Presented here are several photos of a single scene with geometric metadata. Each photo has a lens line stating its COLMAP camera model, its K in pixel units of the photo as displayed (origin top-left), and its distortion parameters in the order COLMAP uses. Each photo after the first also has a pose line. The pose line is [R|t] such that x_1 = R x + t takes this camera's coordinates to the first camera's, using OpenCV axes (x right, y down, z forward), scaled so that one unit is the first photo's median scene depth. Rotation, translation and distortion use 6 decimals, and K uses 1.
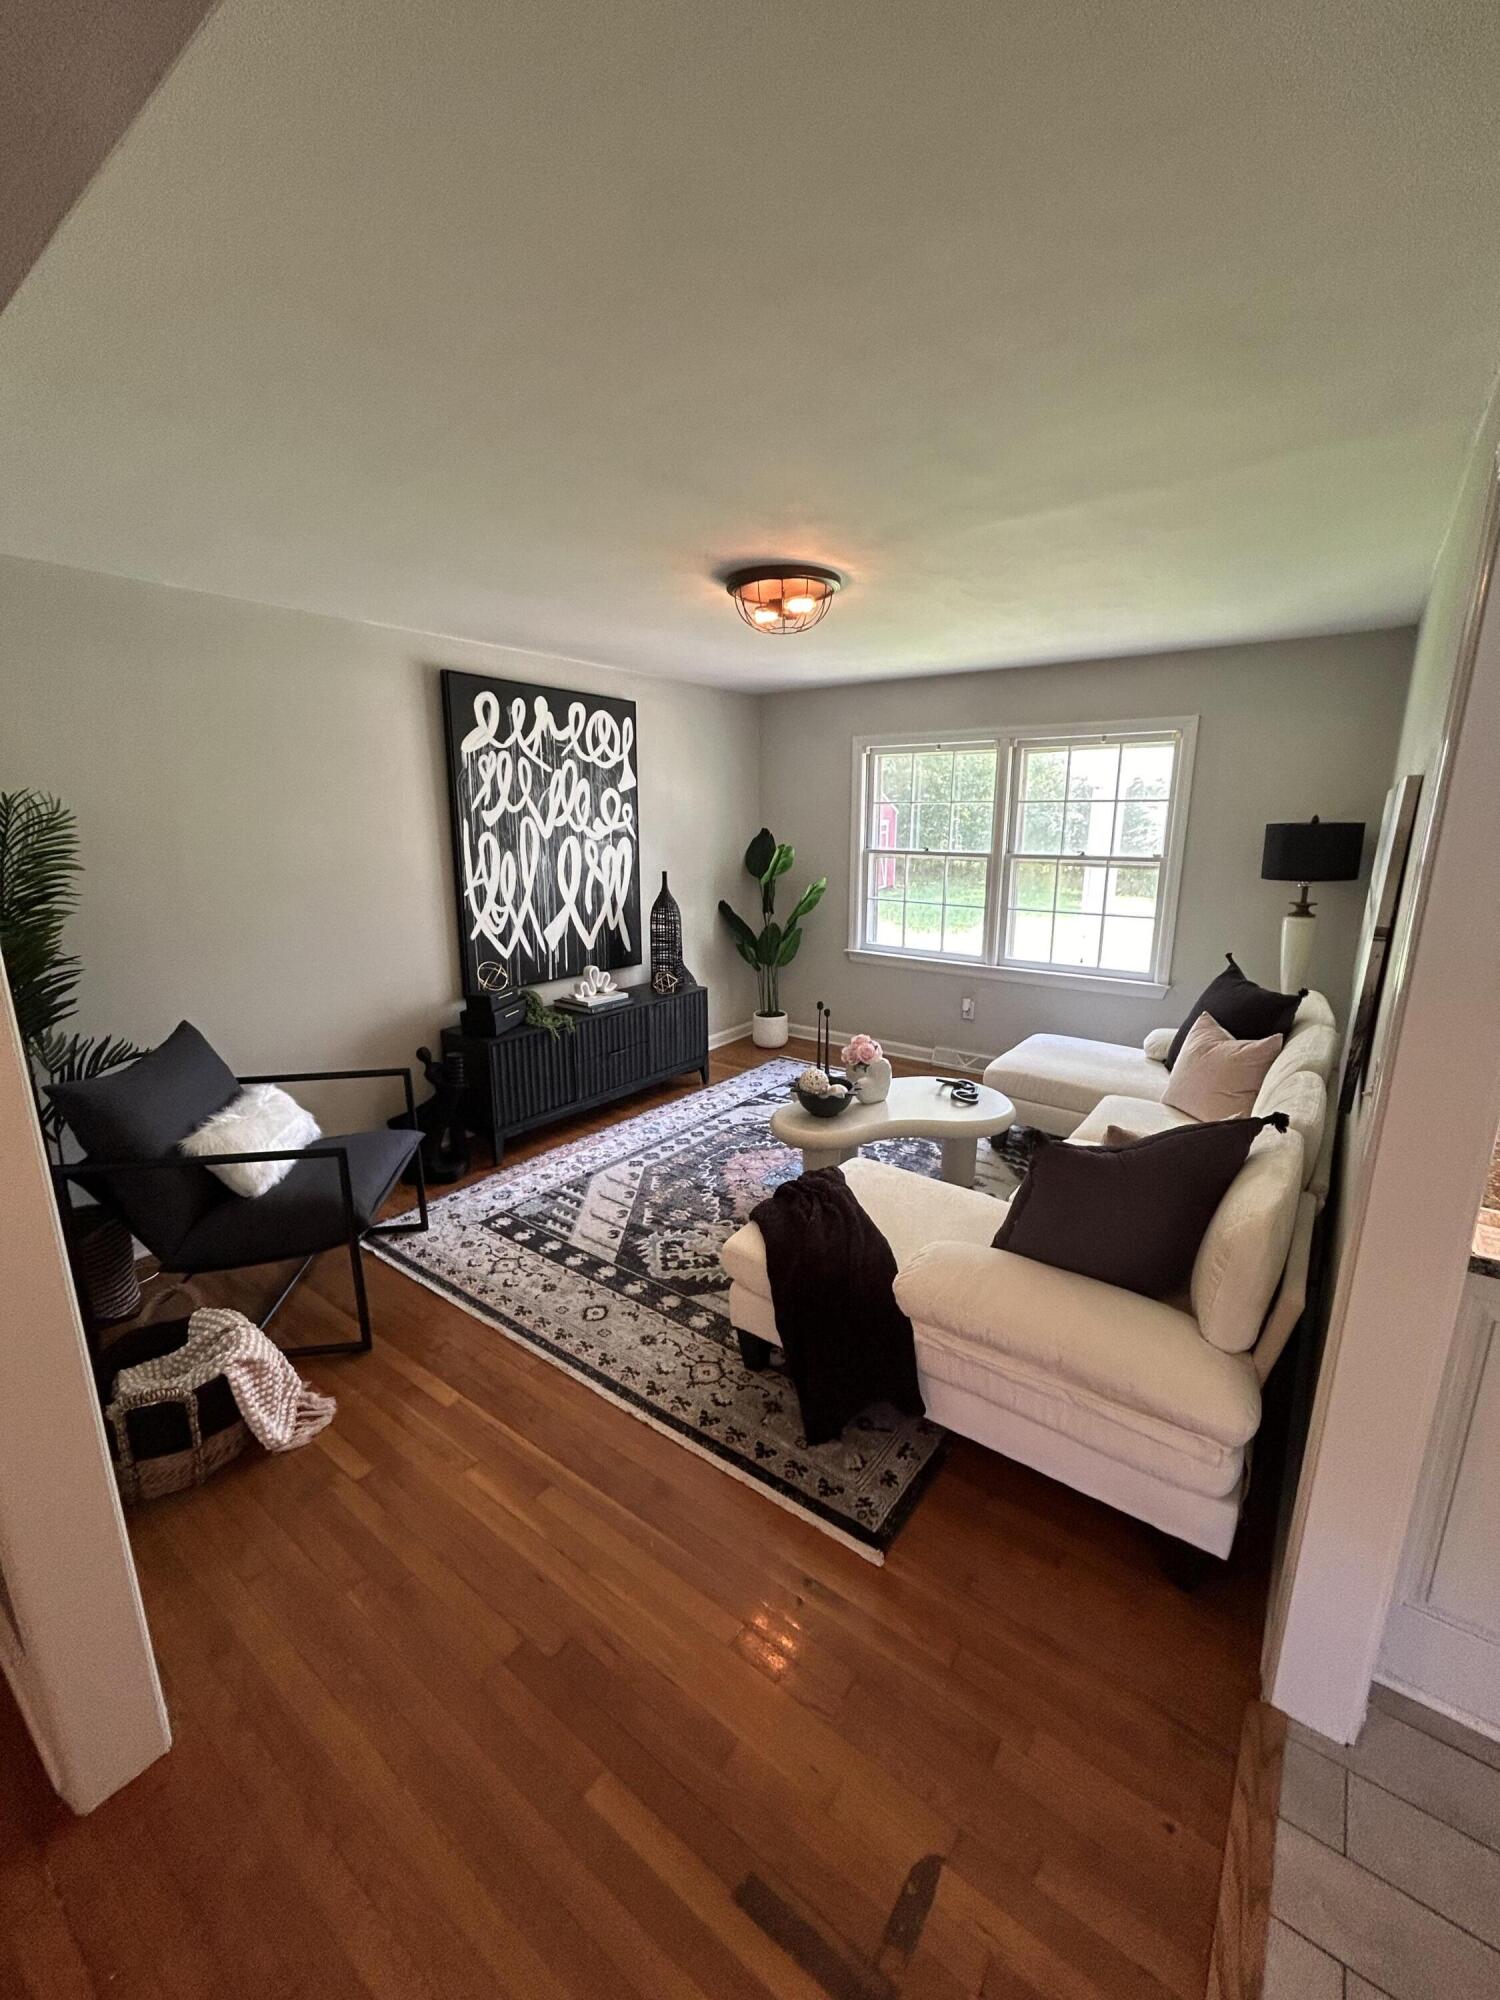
lens RADIAL K [[806.5, 0, 750.9], [0, 806.5, 1005.0], [0, 0, 1]] dist [-0.000026, 0.000414]
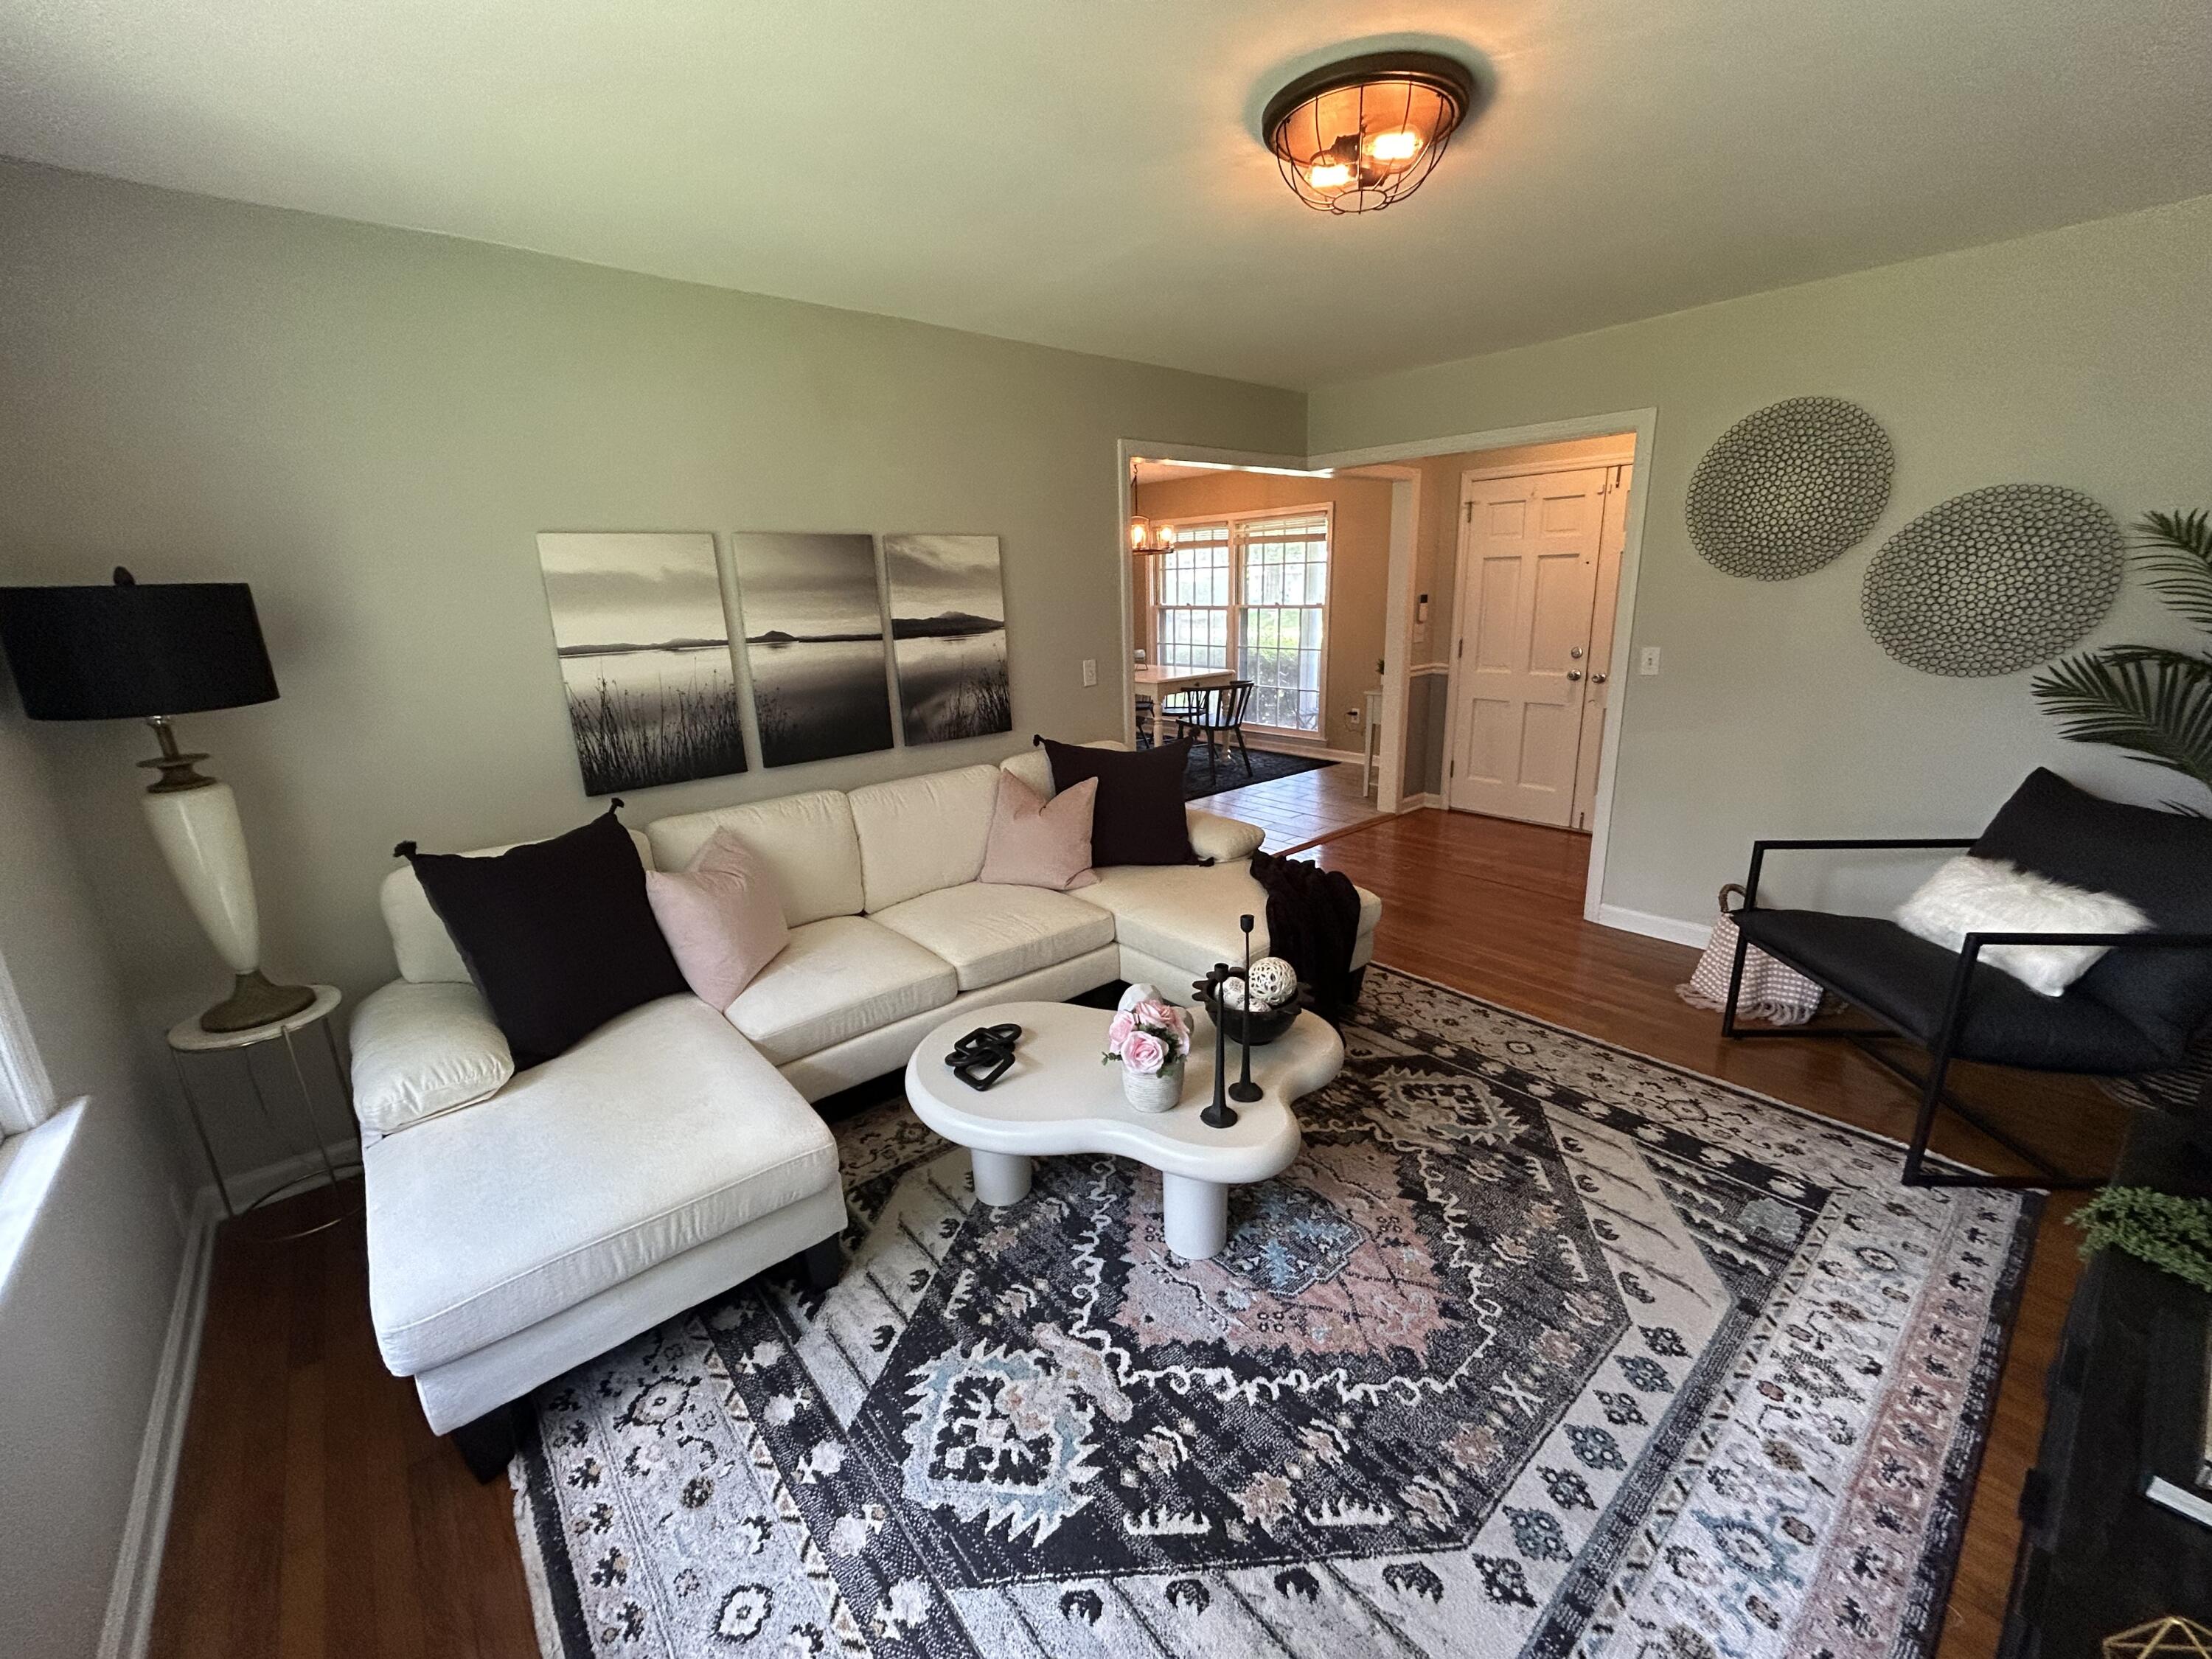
lens RADIAL K [[891.9, 0, 1105.1], [0, 891.9, 833.6], [0, 0, 1]] dist [-0.000026, 0.000414]
pose [[-0.975775, -0.026221, 0.217199, 0.056911], [0.083199, 0.873725, 0.479251, -0.325506], [-0.202339, 0.485712, -0.850378, 1.505707]]
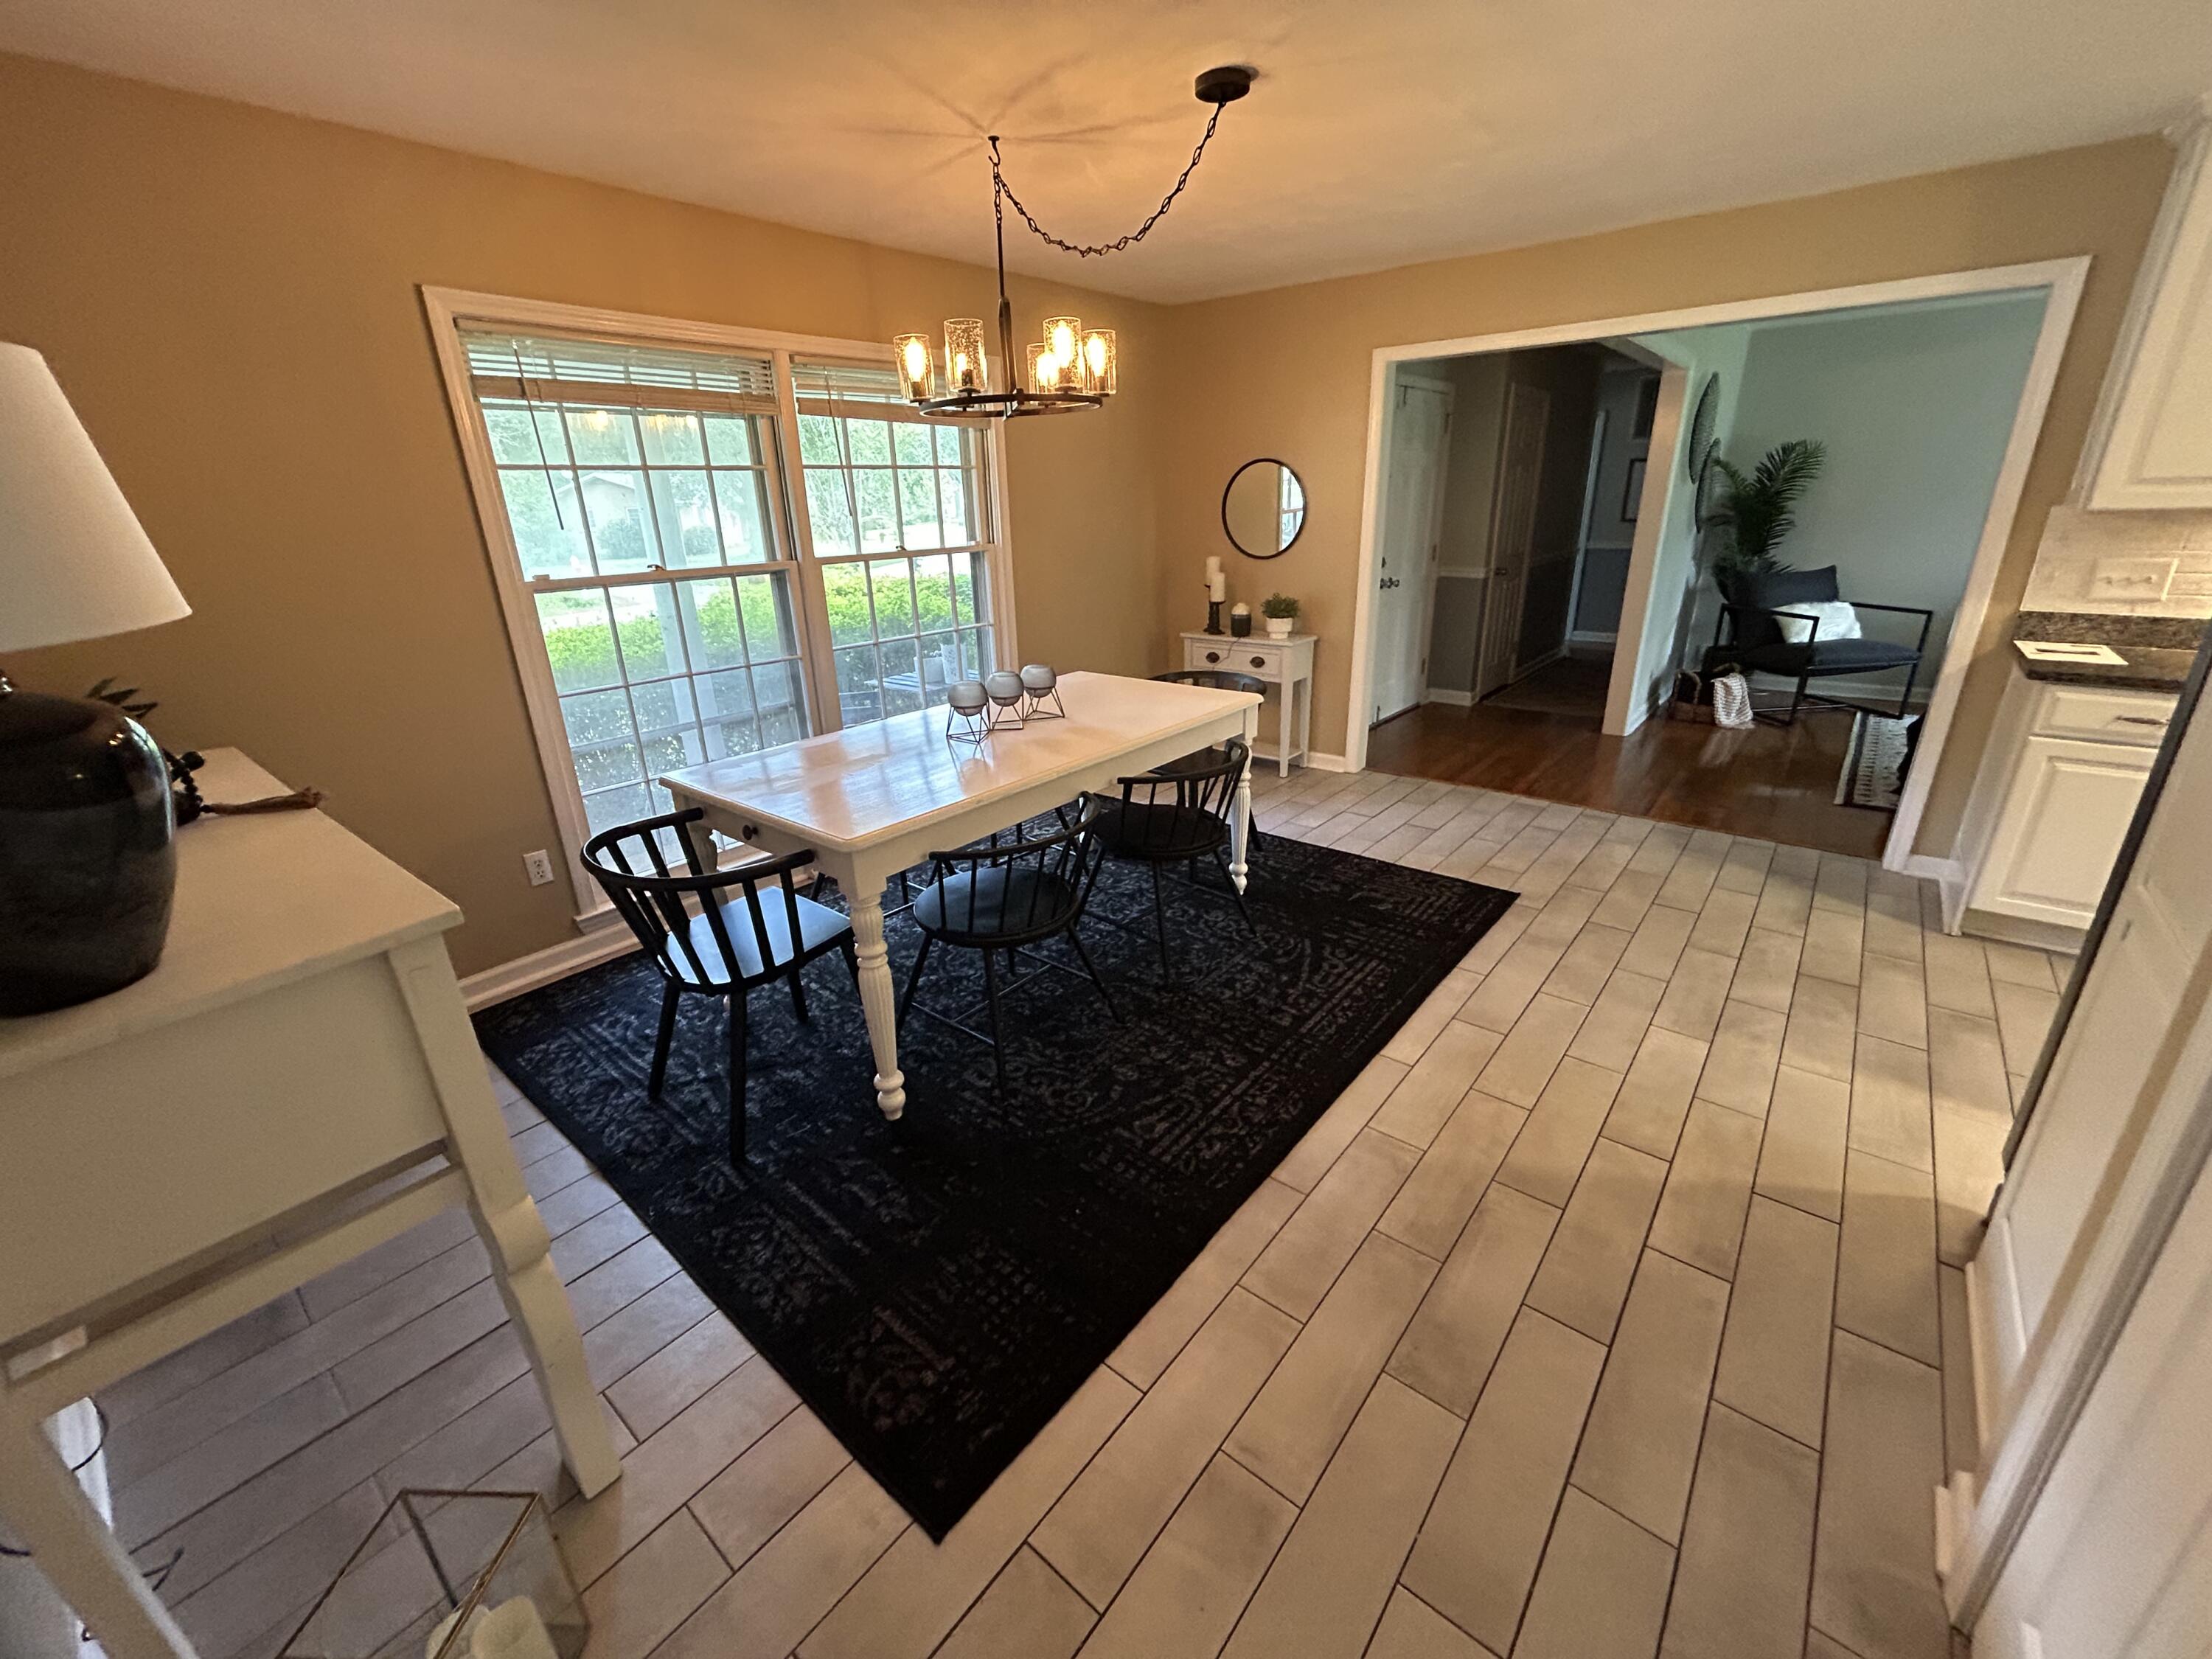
lens RADIAL K [[891.9, 0, 1121.5], [0, 891.9, 820.2], [0, 0, 1]] dist [-0.000026, 0.000414]
pose [[-0.036204, 0.346298, -0.937426, 1.297157], [-0.202661, 0.916005, 0.346212, 0.154872], [0.978580, 0.202514, 0.037018, -0.495938]]
